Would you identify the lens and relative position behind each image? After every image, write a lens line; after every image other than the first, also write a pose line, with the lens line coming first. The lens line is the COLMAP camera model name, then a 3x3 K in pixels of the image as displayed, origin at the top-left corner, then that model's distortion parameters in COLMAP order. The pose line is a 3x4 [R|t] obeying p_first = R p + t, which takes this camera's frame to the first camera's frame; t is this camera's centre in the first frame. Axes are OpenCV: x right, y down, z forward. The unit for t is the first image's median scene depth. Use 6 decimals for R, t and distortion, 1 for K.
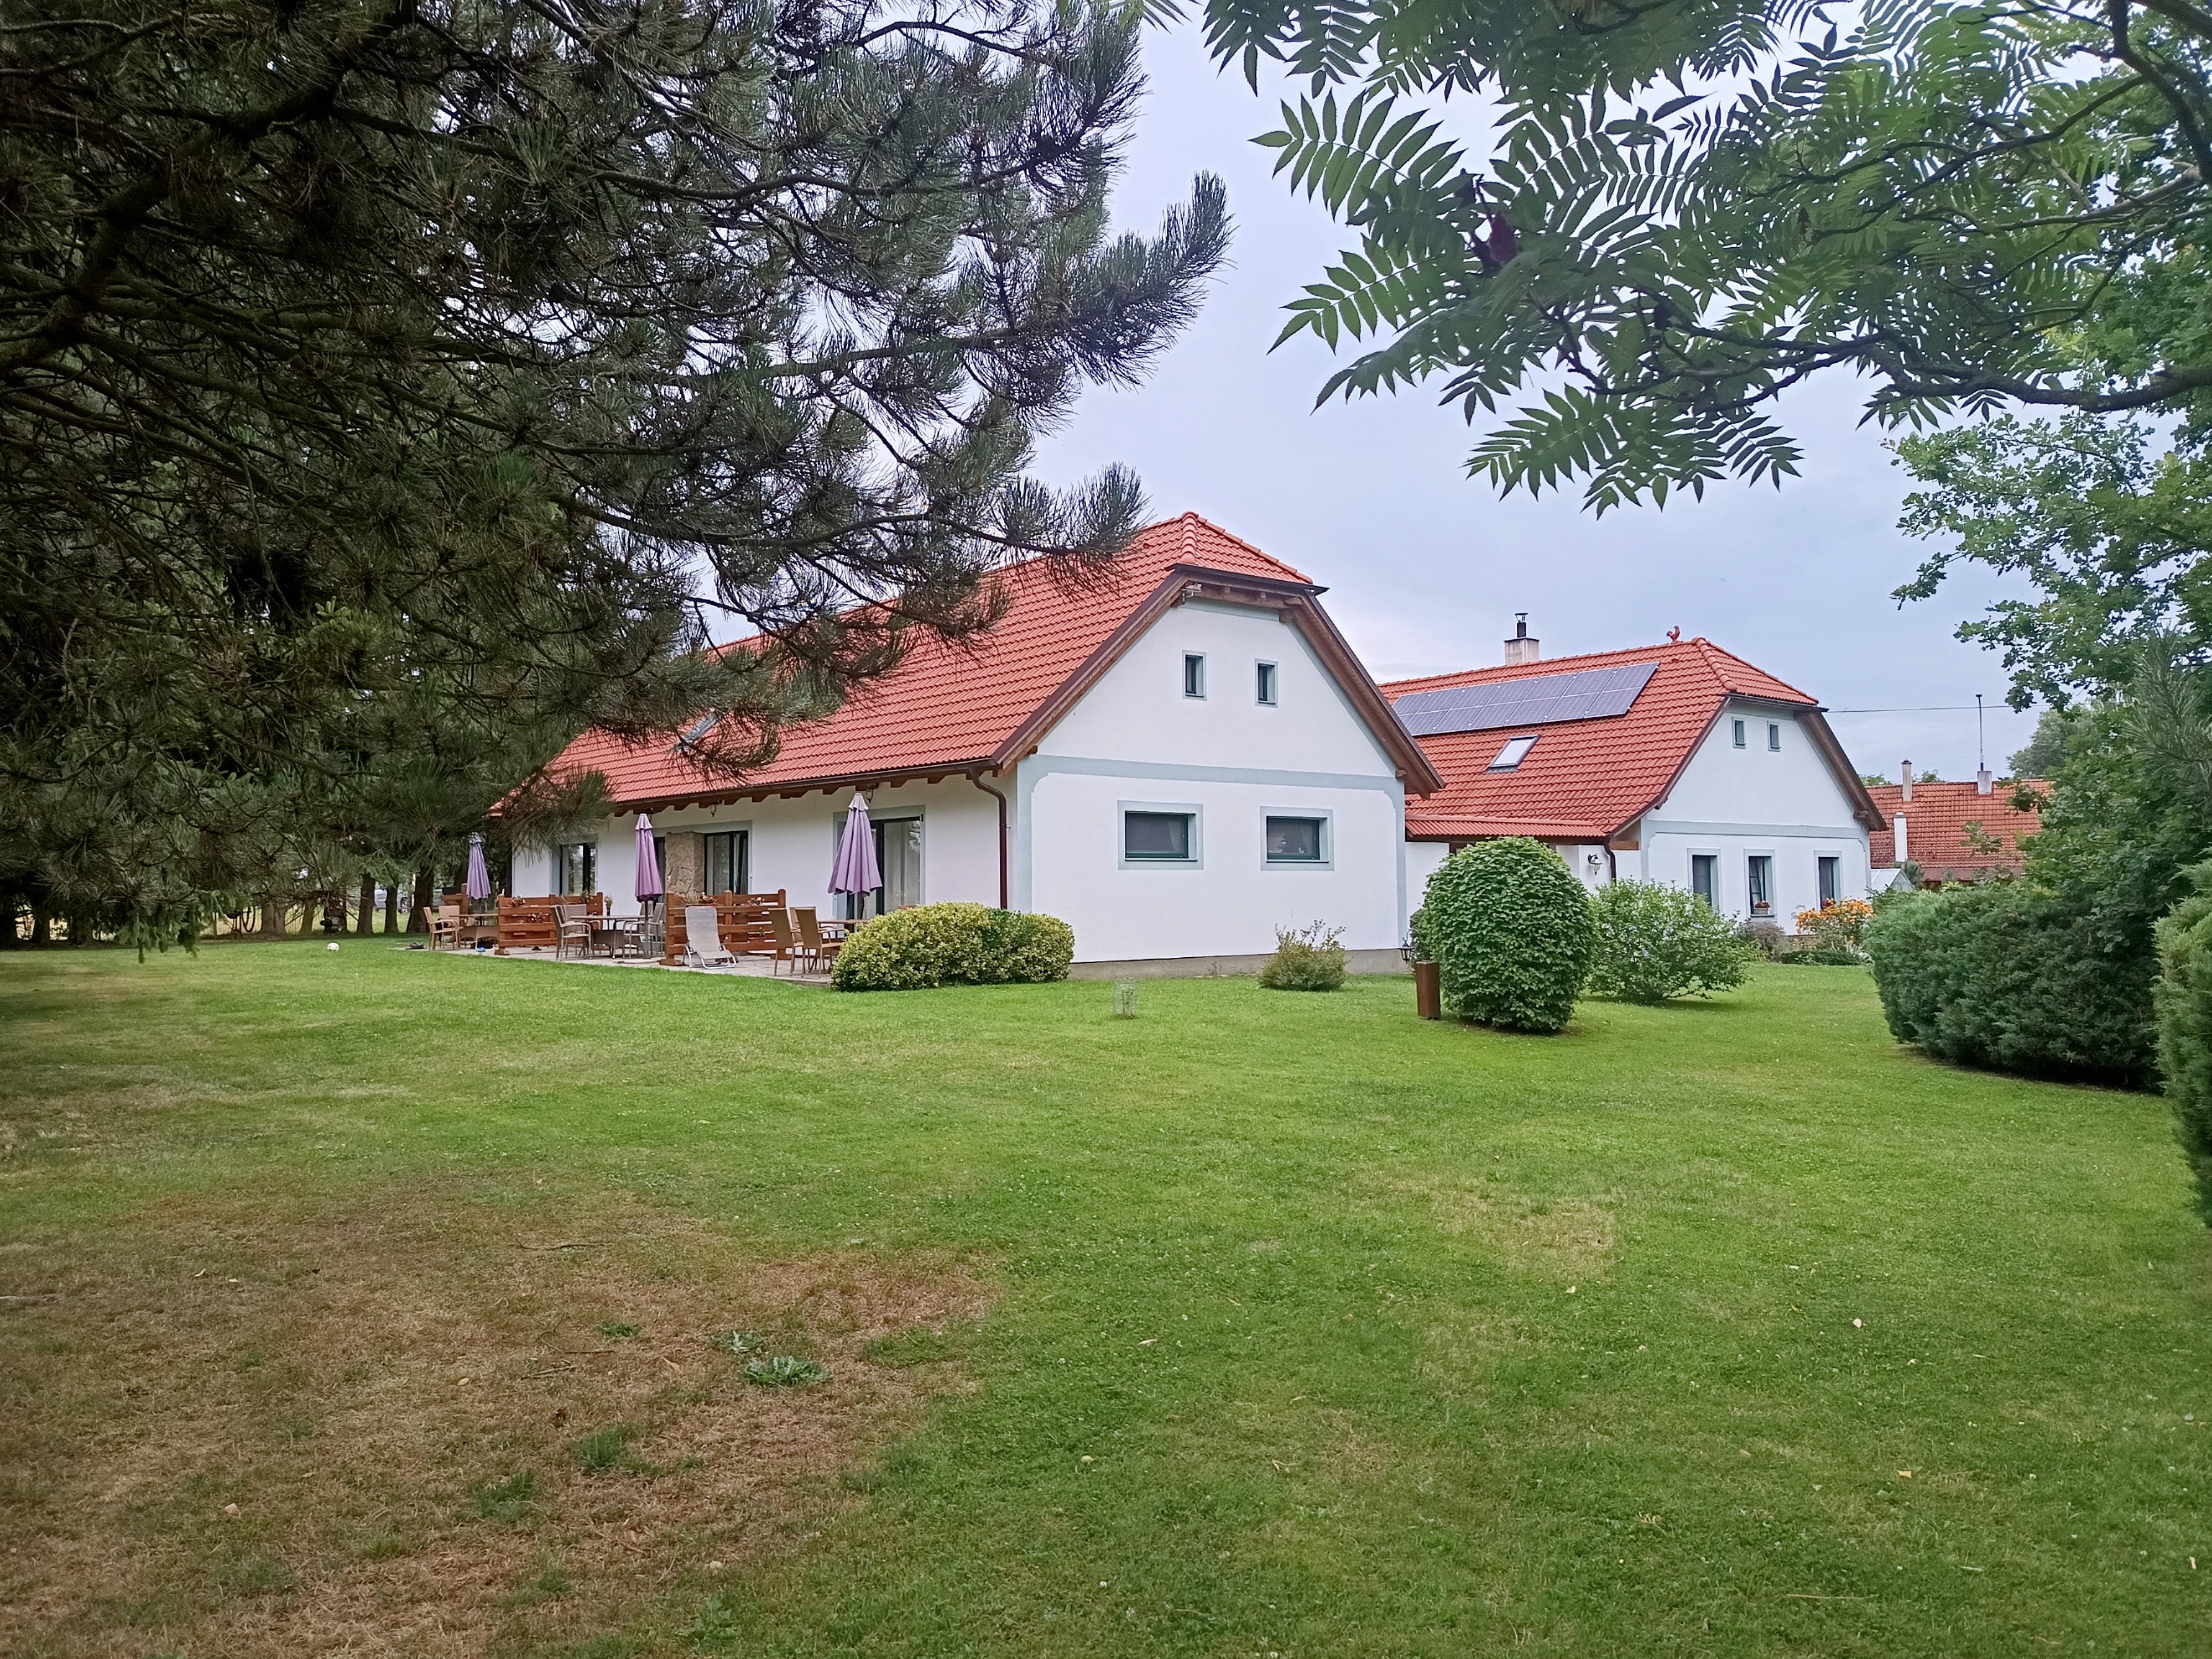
lens RADIAL K [[1614.7, 0, 1108.3], [0, 1614.7, 802.8], [0, 0, 1]] dist [0.027520, -0.004775]
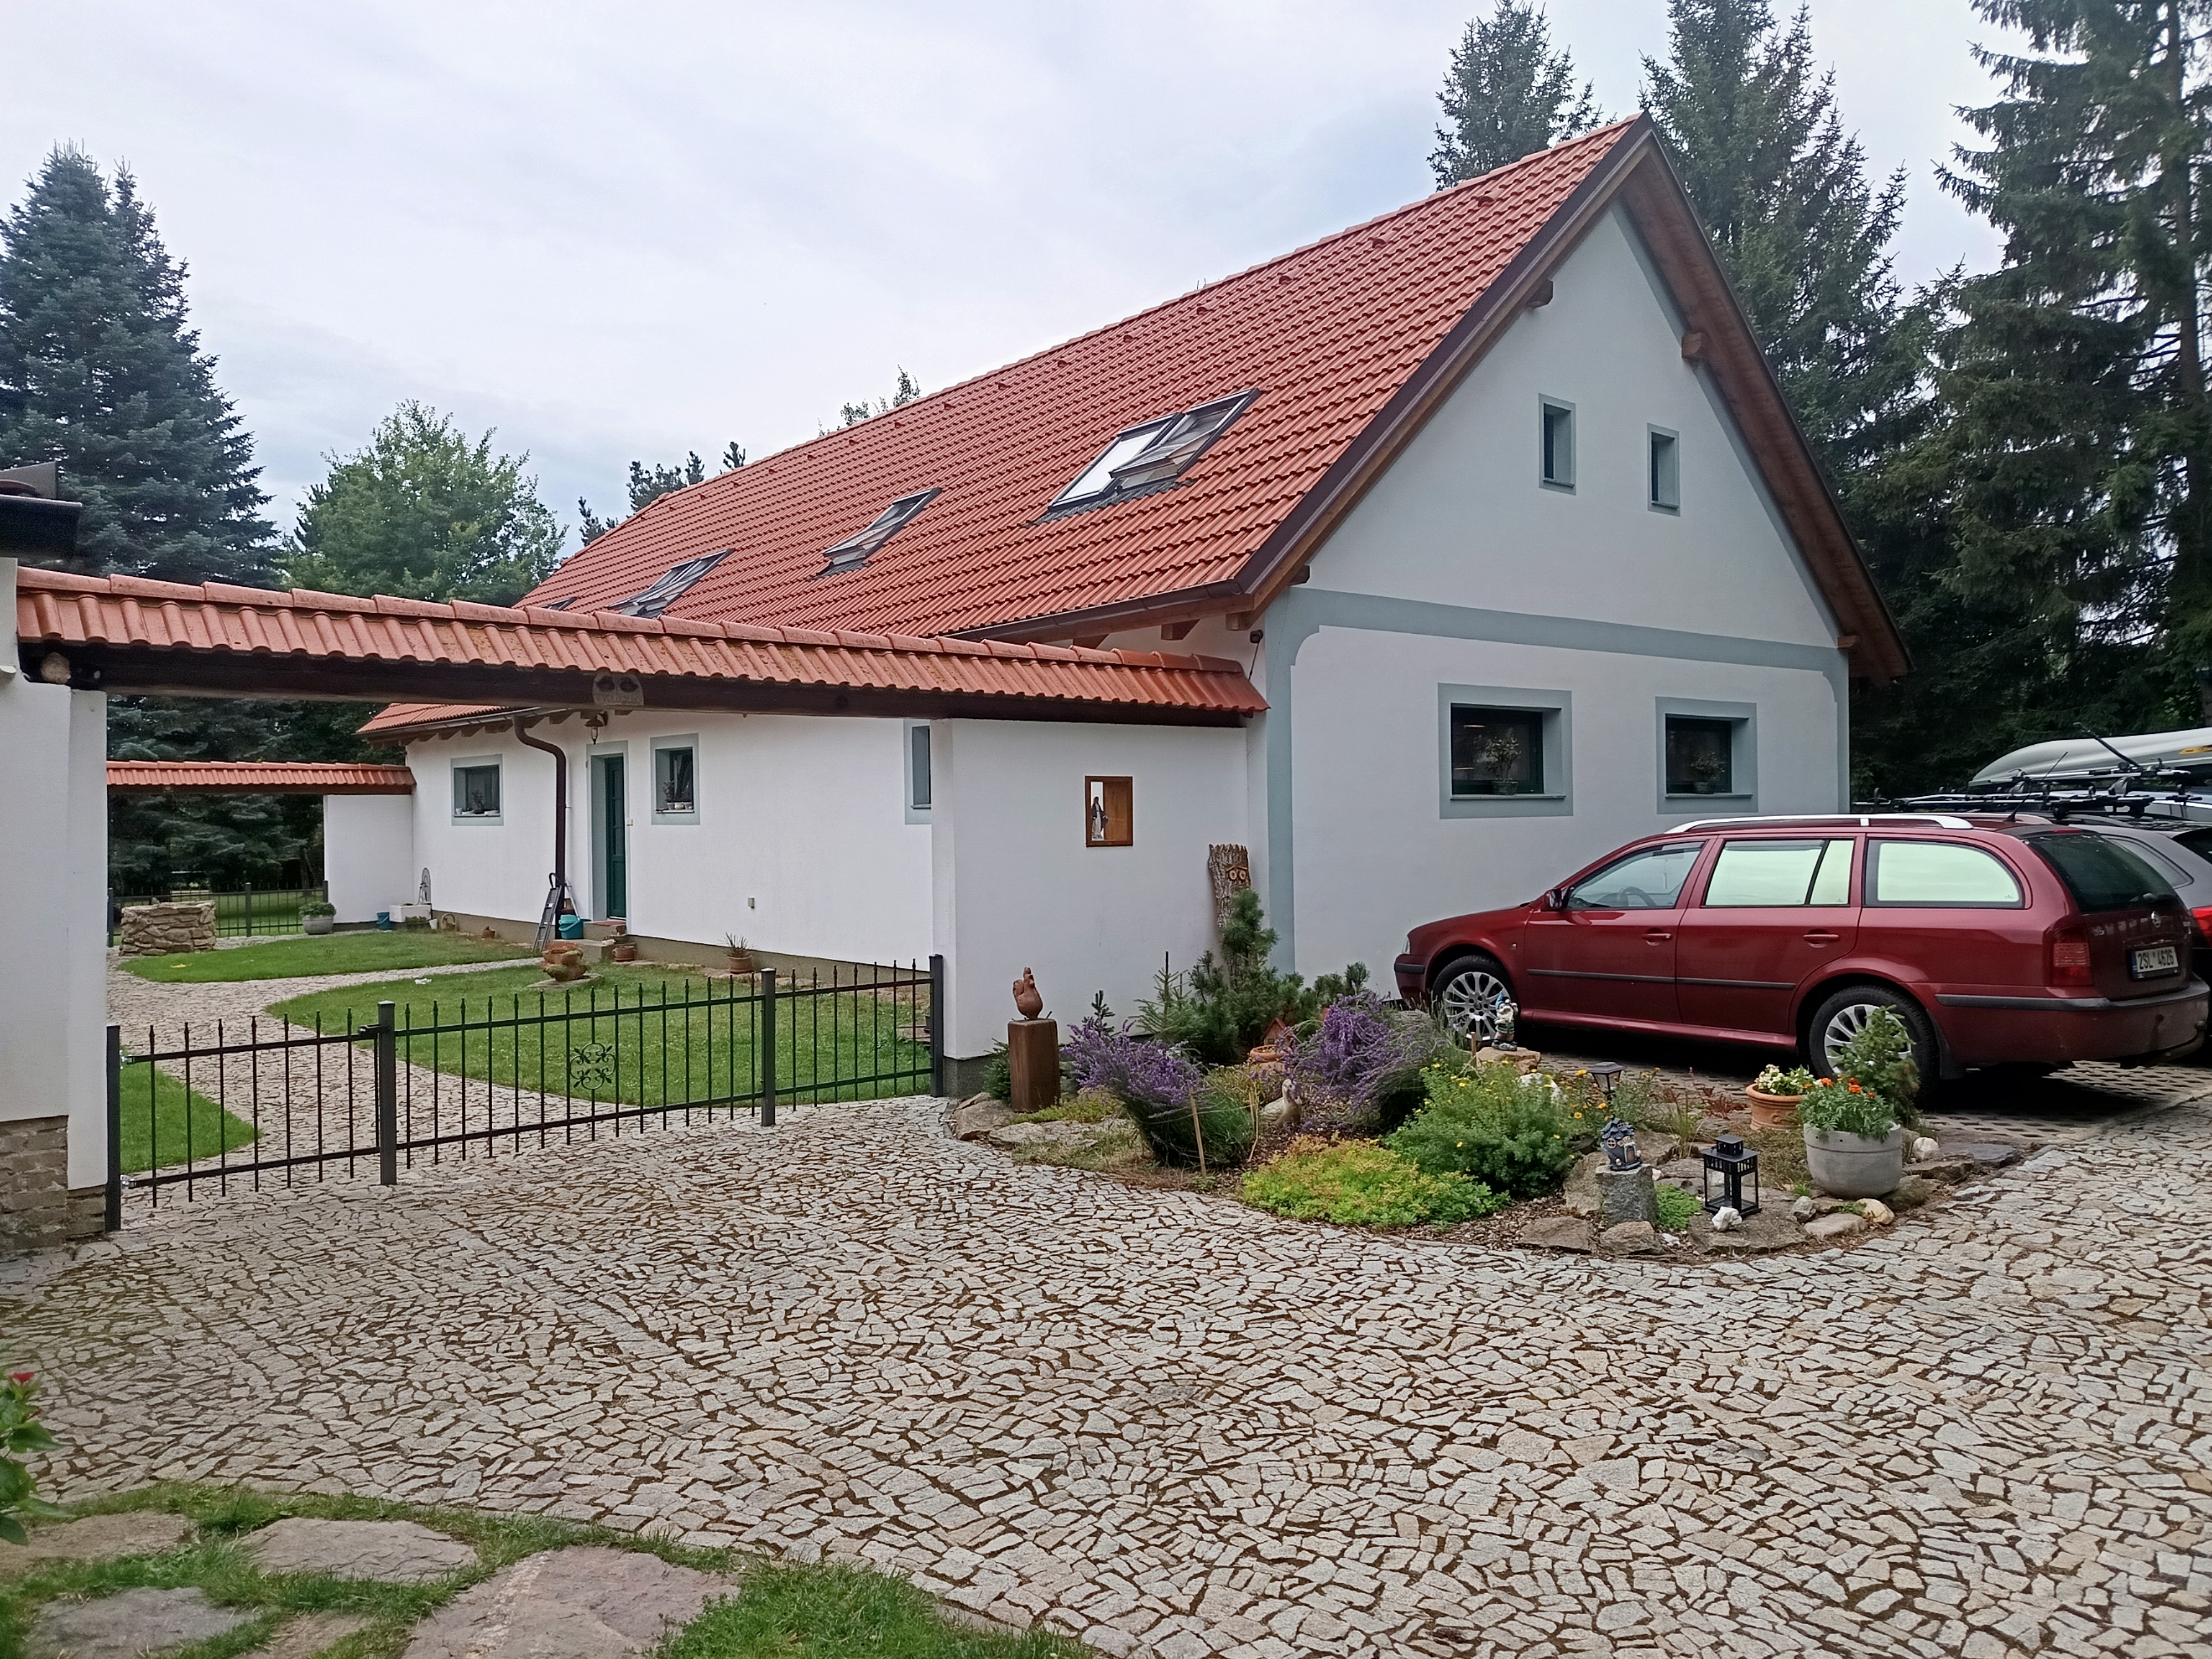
lens RADIAL K [[1614.7, 0, 1108.3], [0, 1614.7, 802.8], [0, 0, 1]] dist [0.027520, -0.004775]
pose [[0.999816, -0.011646, 0.015254, -0.103631], [0.010991, 0.999042, 0.042355, 0.013134], [-0.015732, -0.042180, 0.998986, 0.473090]]
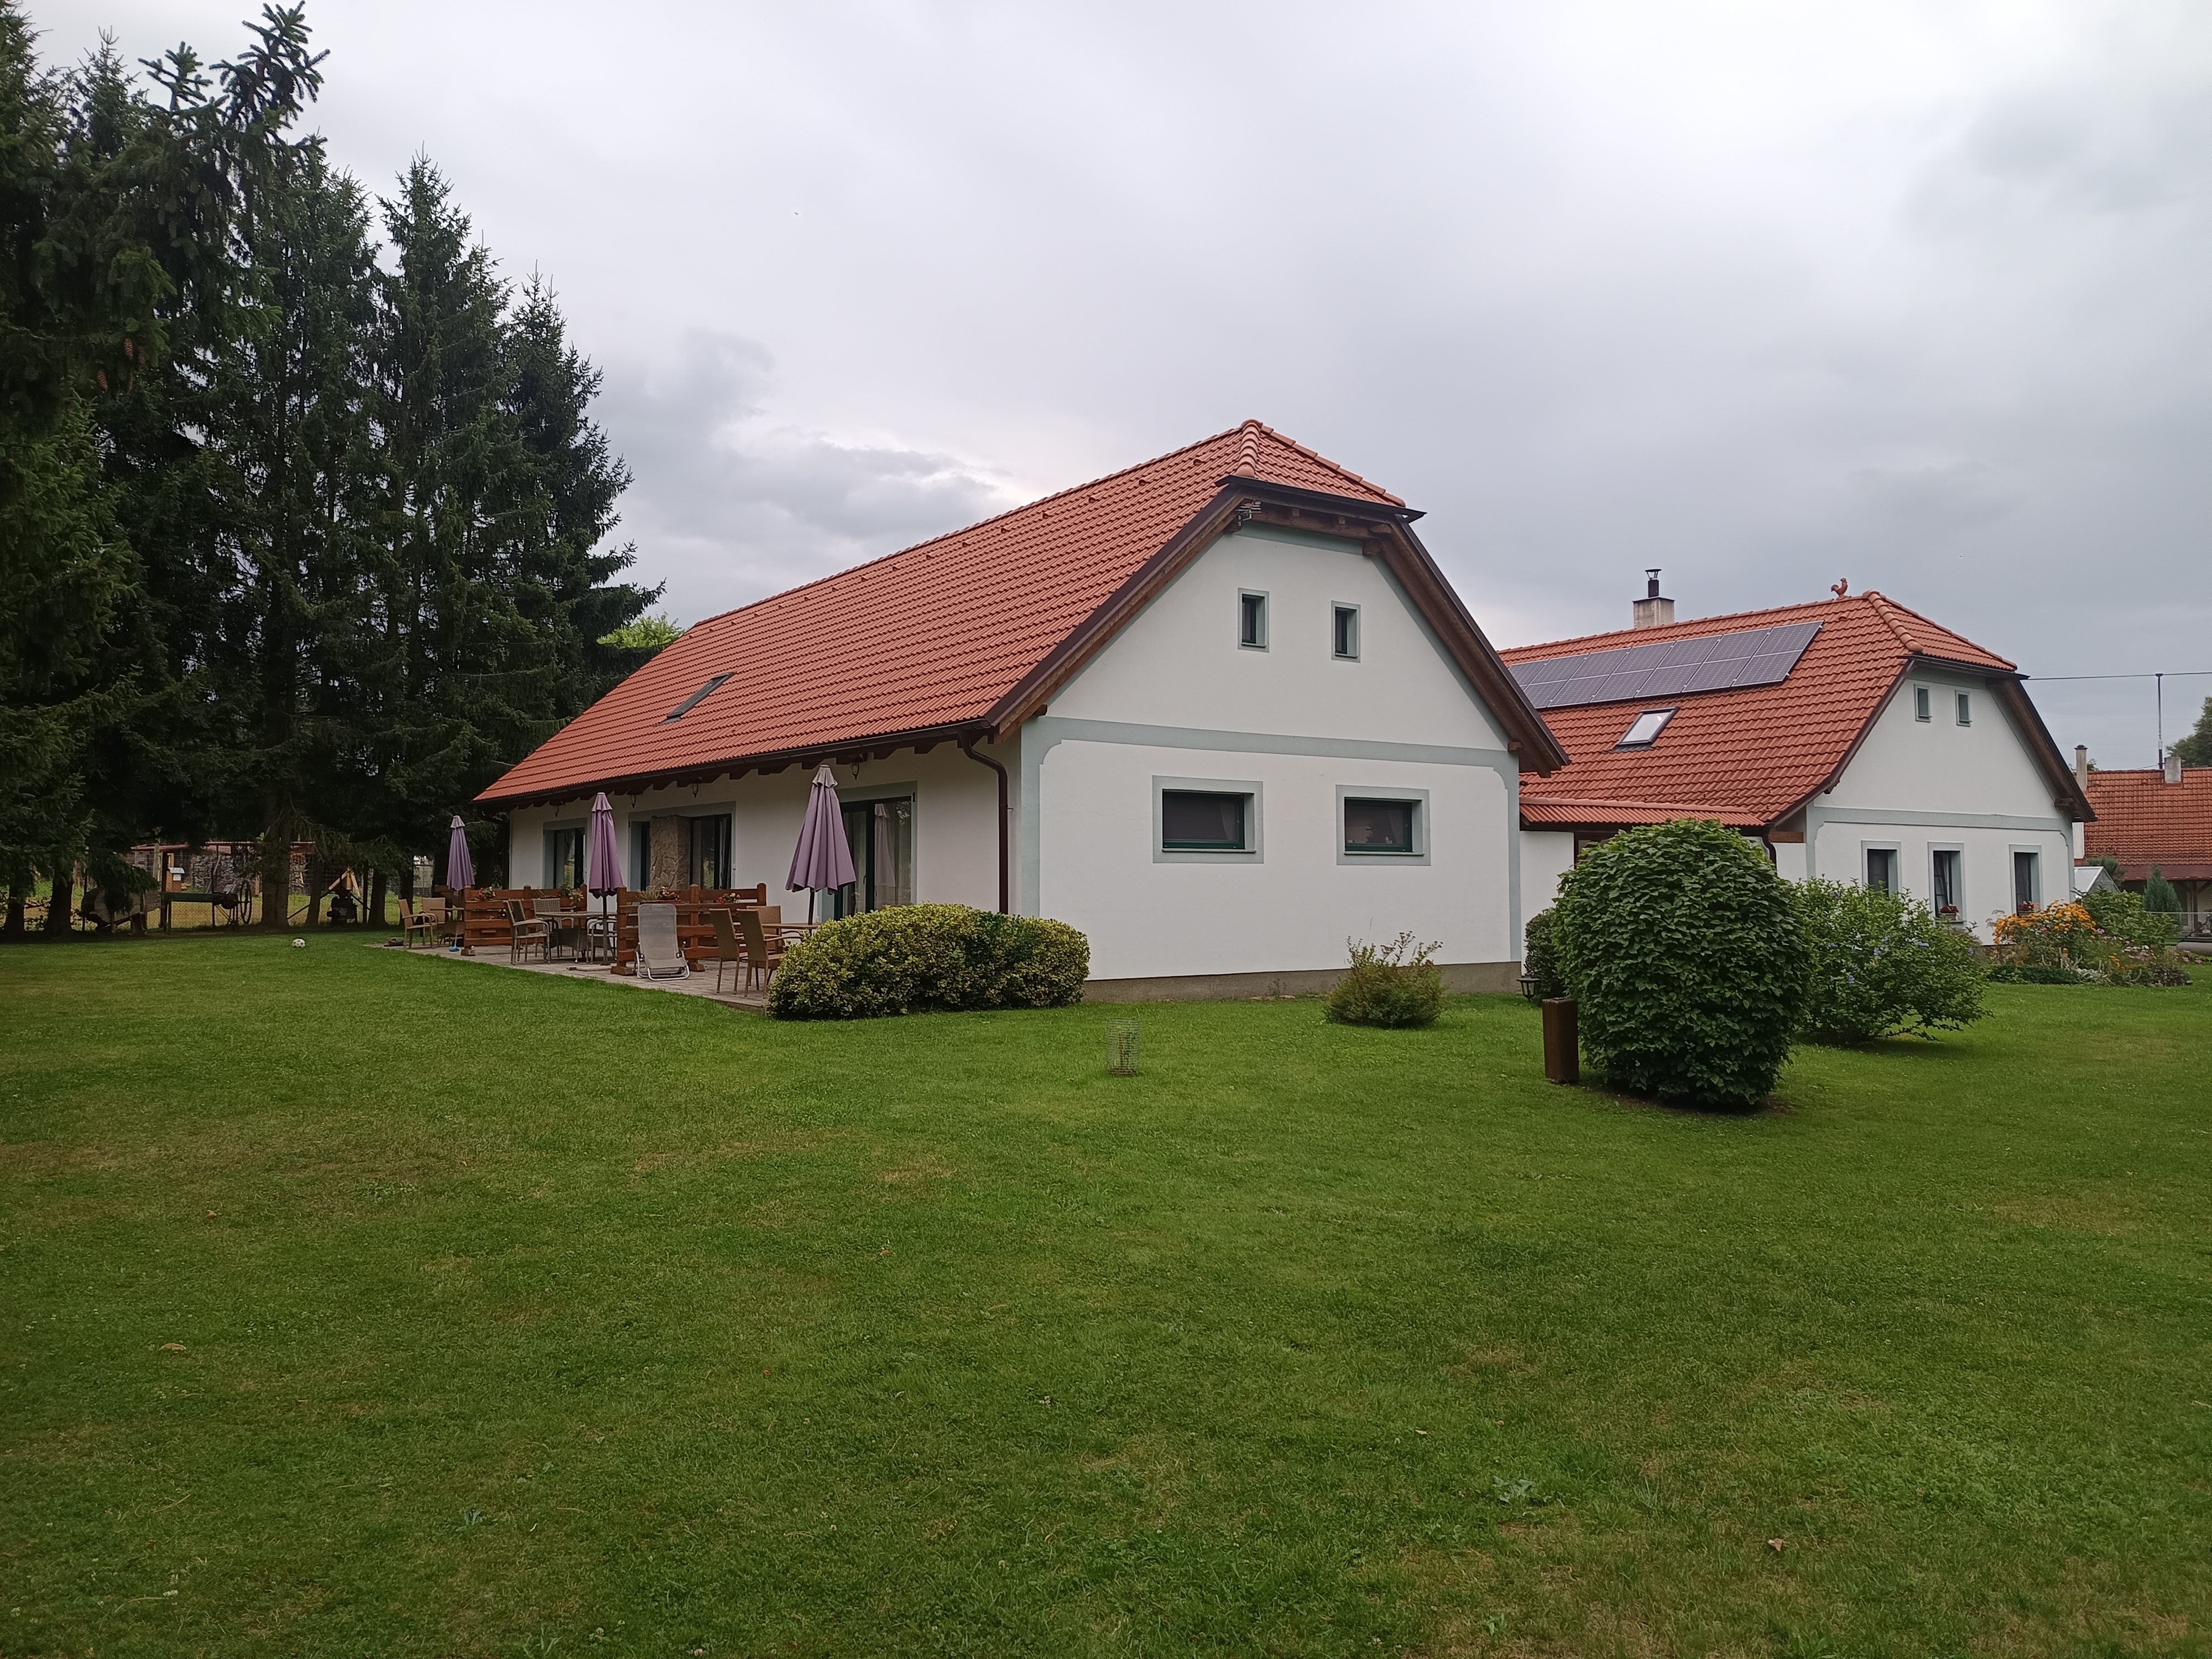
lens RADIAL K [[1534.4, 0, 1106.0], [0, 1534.4, 829.5], [0, 0, 1]] dist [0.007945, -0.001076]
pose [[0.997256, 0.004567, -0.073894, 0.036882], [-0.003036, 0.999779, 0.020821, 0.008894], [0.073973, -0.020540, 0.997049, 0.235705]]
